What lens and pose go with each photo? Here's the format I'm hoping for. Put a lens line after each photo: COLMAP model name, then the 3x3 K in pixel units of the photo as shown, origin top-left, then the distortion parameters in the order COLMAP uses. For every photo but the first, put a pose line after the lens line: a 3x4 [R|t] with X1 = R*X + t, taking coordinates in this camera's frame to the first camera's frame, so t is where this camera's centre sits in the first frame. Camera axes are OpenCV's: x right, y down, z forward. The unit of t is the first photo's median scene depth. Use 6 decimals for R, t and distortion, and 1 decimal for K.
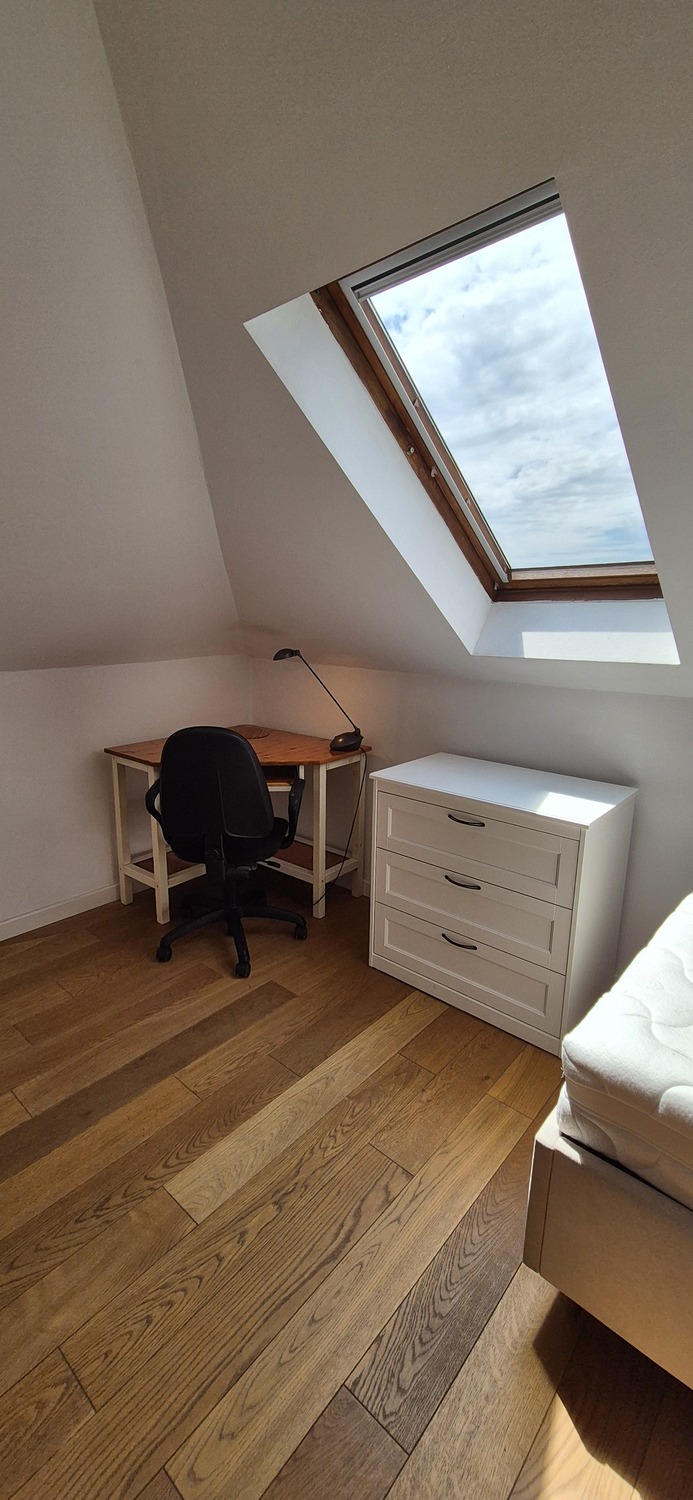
lens RADIAL K [[618.6, 0, 346.5], [0, 618.6, 750.0], [0, 0, 1]] dist [0.001196, -0.000339]
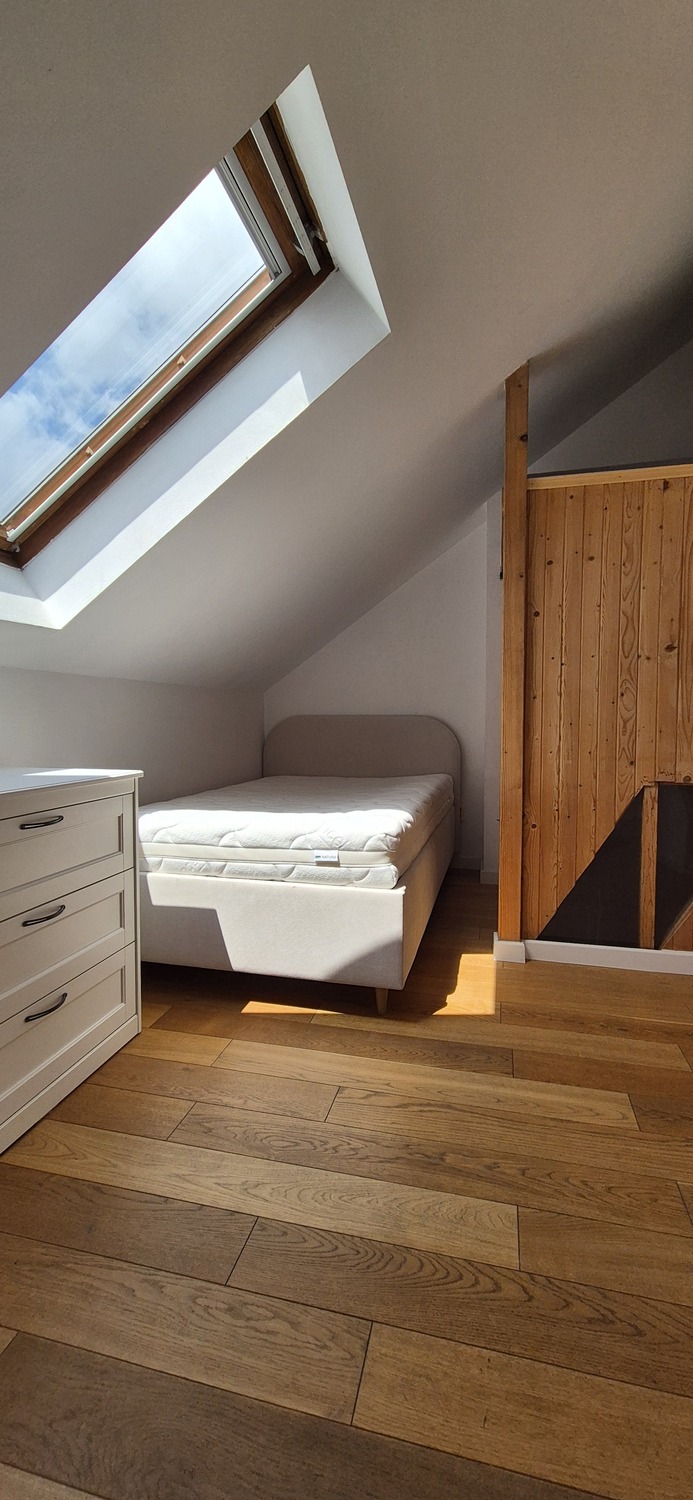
lens RADIAL K [[618.6, 0, 346.5], [0, 618.6, 750.0], [0, 0, 1]] dist [0.001196, -0.000339]
pose [[-0.460308, -0.056385, 0.885967, -0.796770], [0.185685, 0.969792, 0.158193, -0.018526], [-0.868123, 0.237329, -0.435933, 1.335825]]
